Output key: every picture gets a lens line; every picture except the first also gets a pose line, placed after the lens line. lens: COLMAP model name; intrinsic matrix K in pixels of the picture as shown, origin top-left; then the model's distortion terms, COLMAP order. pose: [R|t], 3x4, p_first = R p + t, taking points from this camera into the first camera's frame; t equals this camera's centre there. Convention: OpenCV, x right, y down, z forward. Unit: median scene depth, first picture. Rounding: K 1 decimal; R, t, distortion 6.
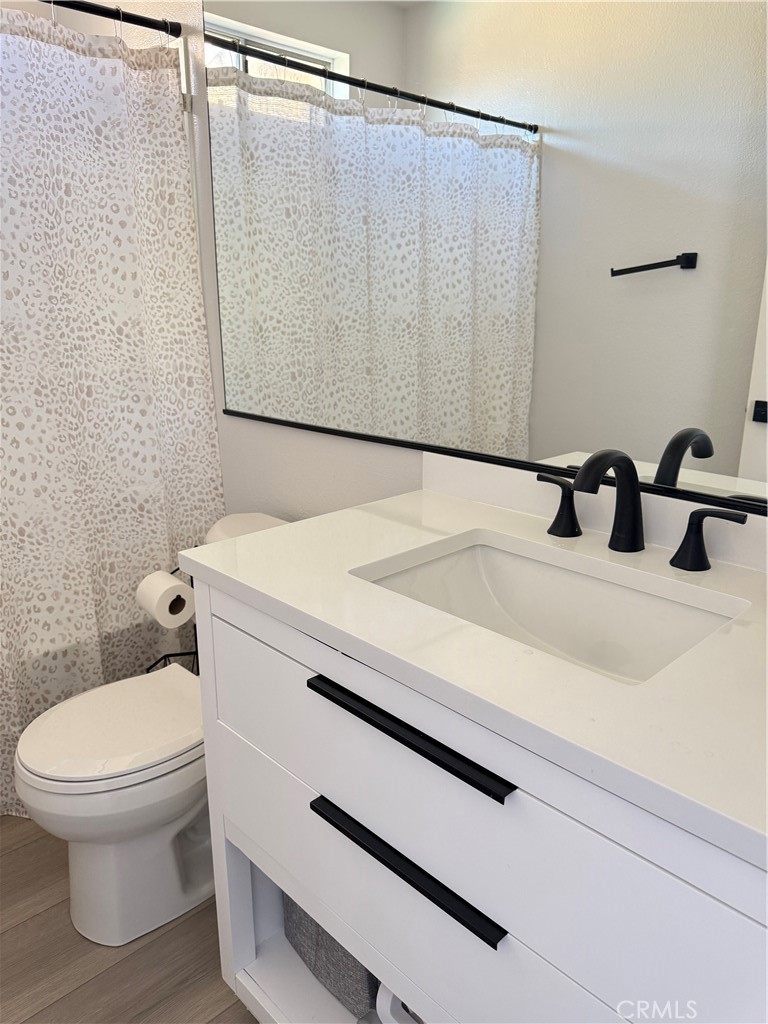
lens RADIAL K [[732.7, 0, 381.7], [0, 732.7, 514.2], [0, 0, 1]] dist [0.091008, -0.175817]
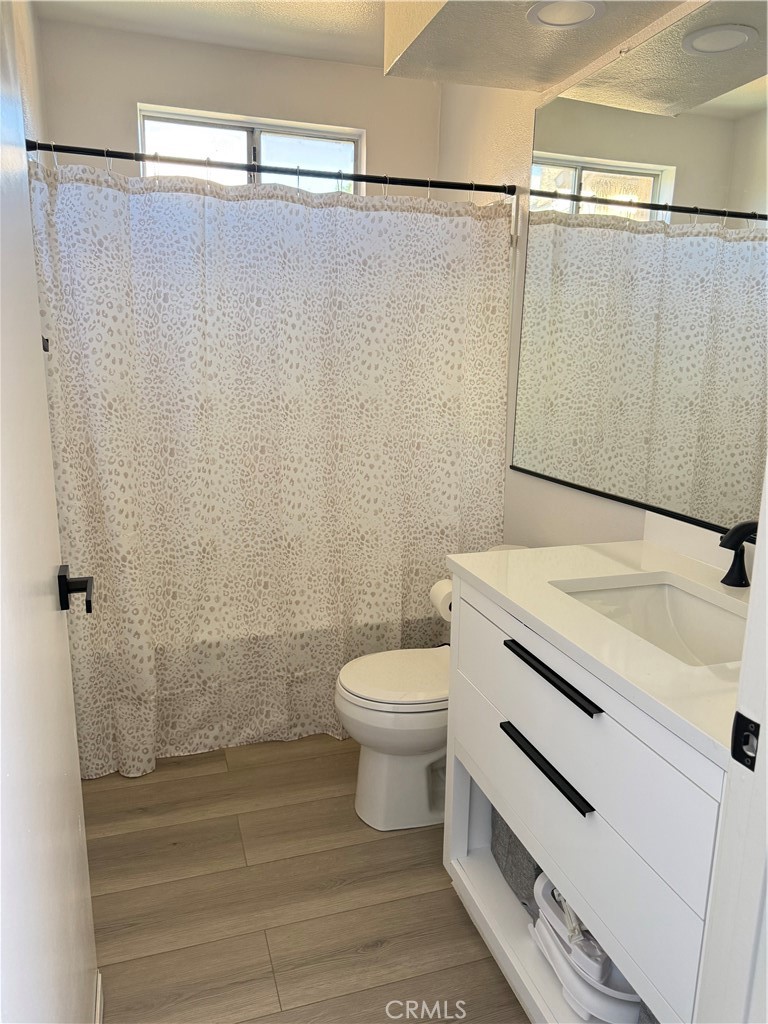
lens RADIAL K [[715.1, 0, 378.7], [0, 715.1, 515.1], [0, 0, 1]] dist [0.099577, -0.160388]
pose [[0.896702, 0.109496, -0.428877, 0.132294], [-0.137233, 0.989949, -0.034186, 0.021436], [0.420823, 0.089511, 0.902716, -0.245540]]
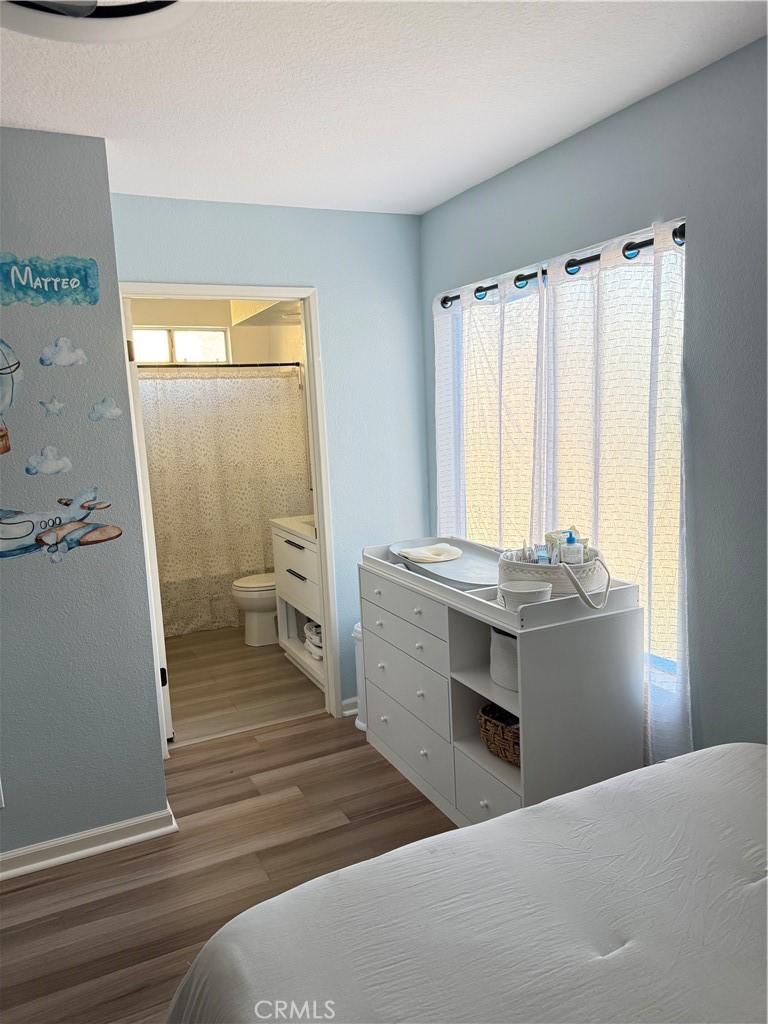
lens RADIAL K [[715.1, 0, 378.7], [0, 715.1, 515.1], [0, 0, 1]] dist [0.099577, -0.160388]
pose [[0.948179, 0.001299, -0.317734, 0.893270], [-0.042357, 0.991583, -0.122348, 0.278713], [0.314901, 0.129466, 0.940253, -1.454382]]
